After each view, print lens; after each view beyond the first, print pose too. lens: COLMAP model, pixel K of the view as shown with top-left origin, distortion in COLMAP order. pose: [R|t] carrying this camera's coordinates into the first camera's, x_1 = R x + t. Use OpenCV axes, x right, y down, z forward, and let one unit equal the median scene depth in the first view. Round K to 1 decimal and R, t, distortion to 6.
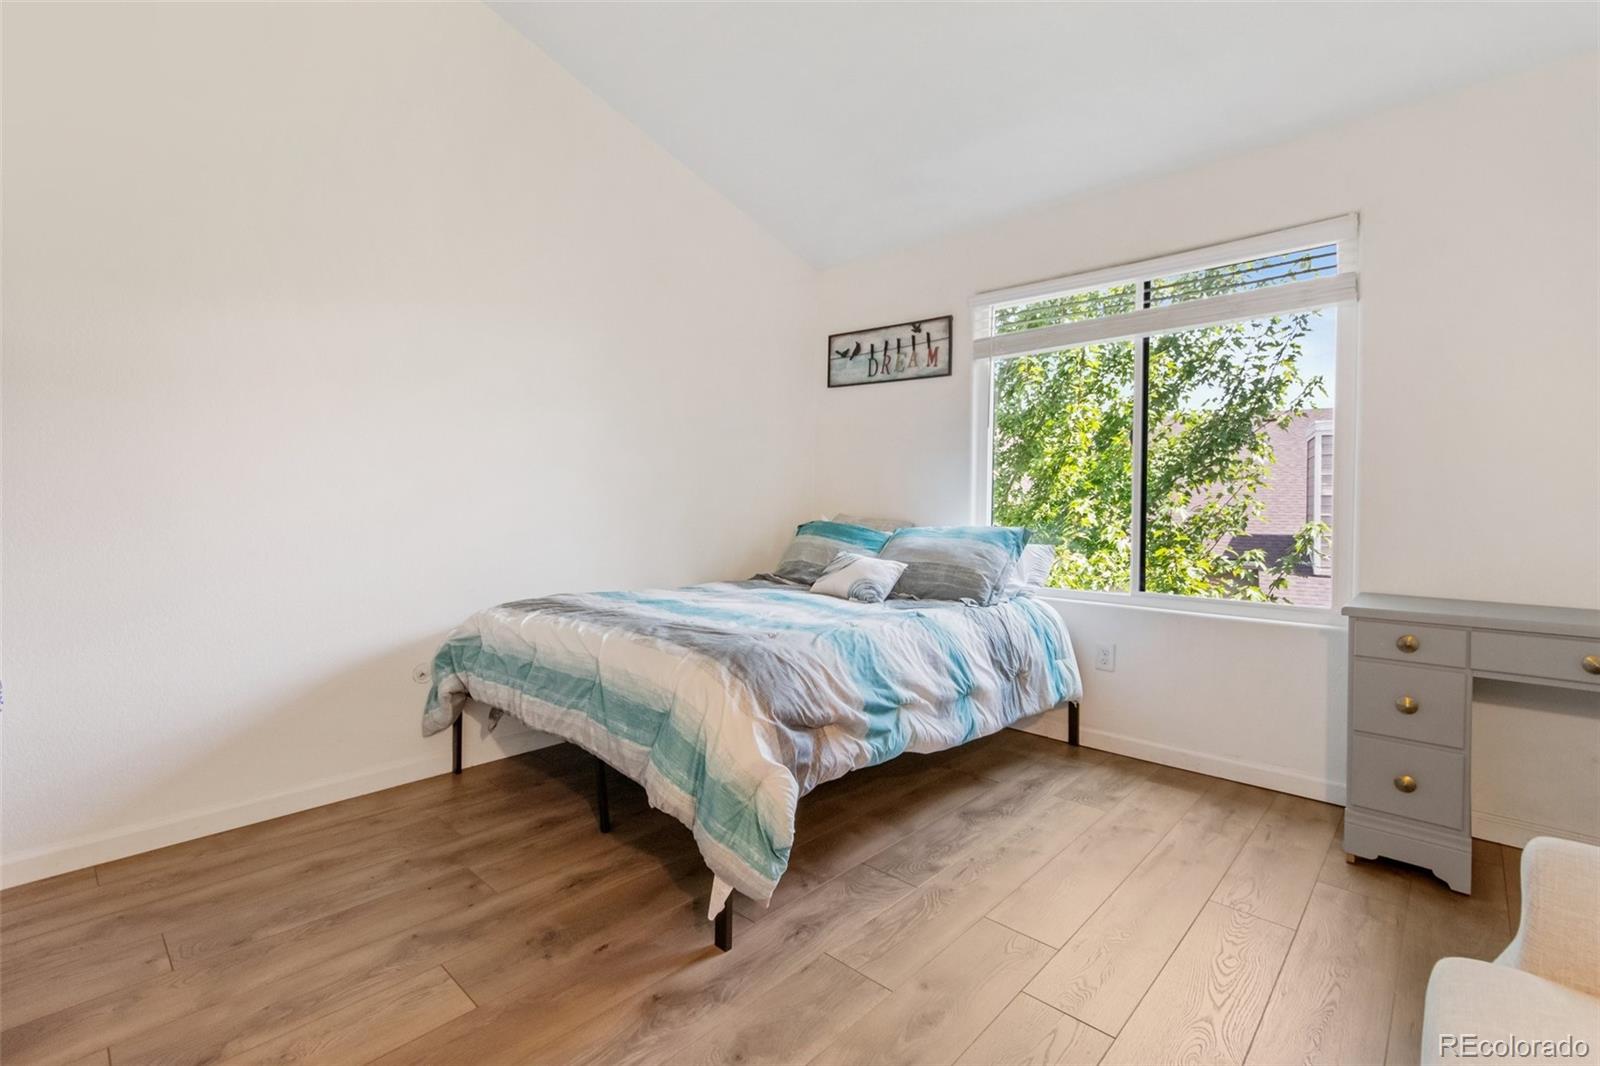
lens RADIAL K [[700.7, 0, 794.5], [0, 700.7, 522.3], [0, 0, 1]] dist [0.004546, 0.000950]
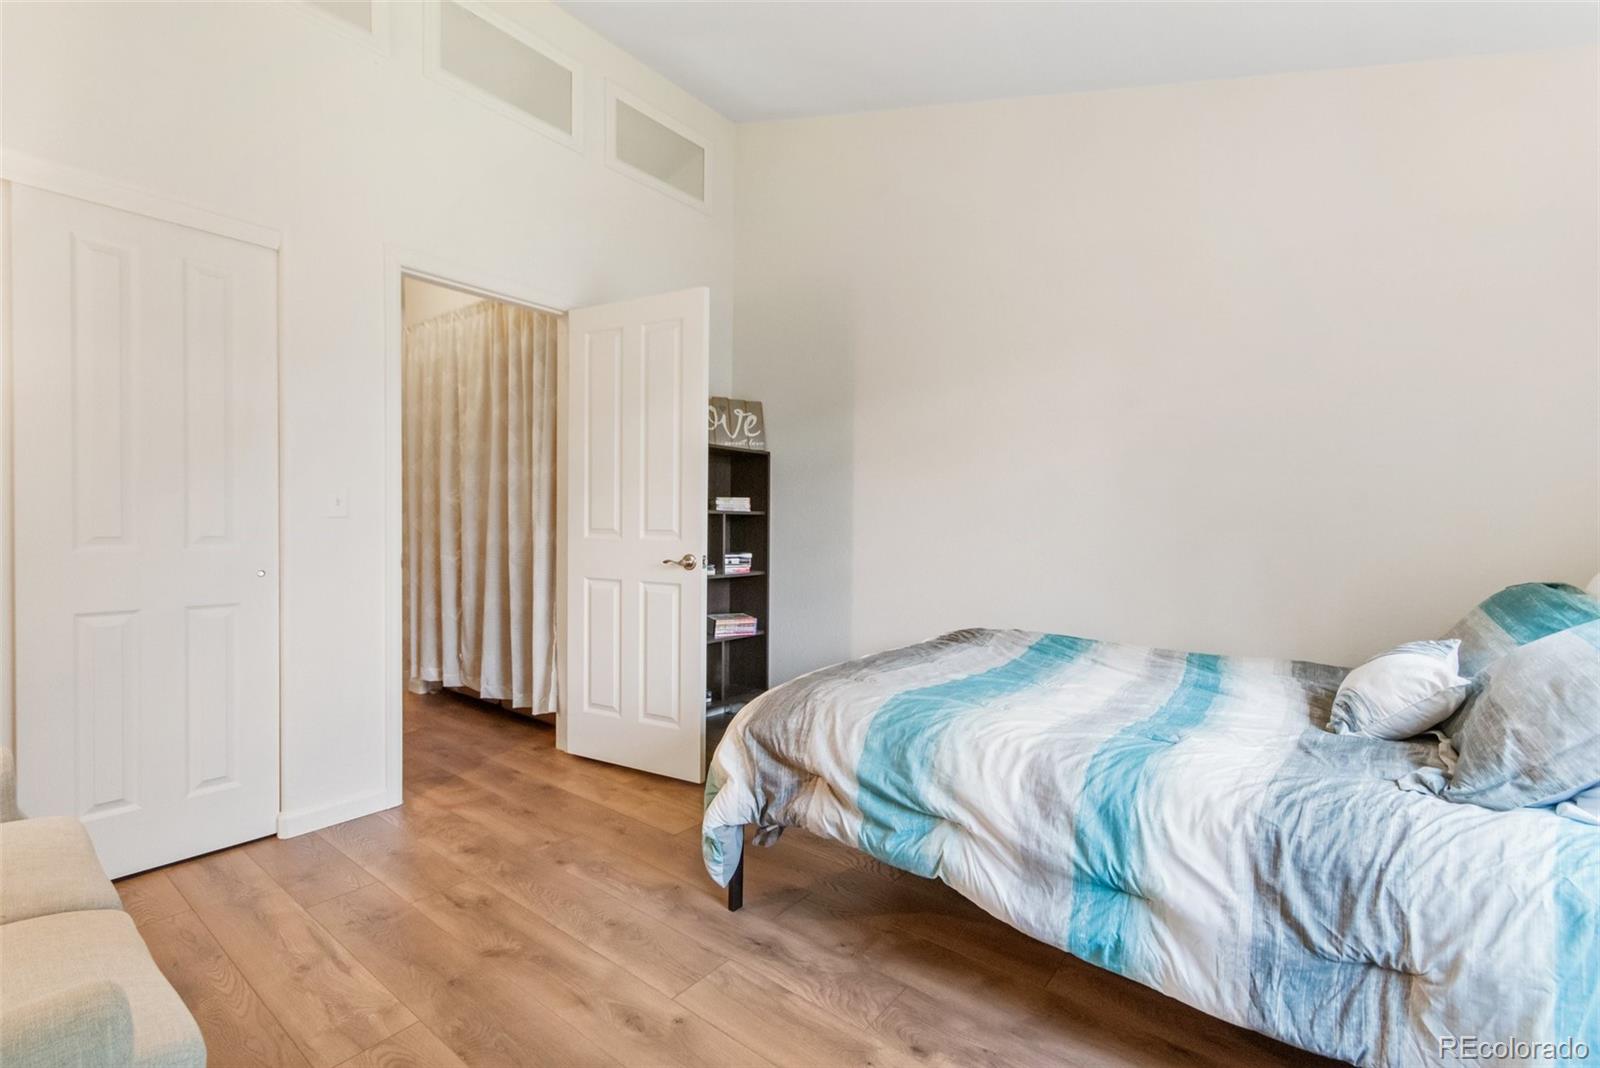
lens RADIAL K [[700.7, 0, 796.3], [0, 700.7, 536.0], [0, 0, 1]] dist [0.004546, 0.000950]
pose [[0.082035, 0.000251, -0.996629, 0.927692], [-0.020046, 0.999798, -0.001398, -0.035621], [0.996428, 0.020093, 0.082023, 0.817772]]
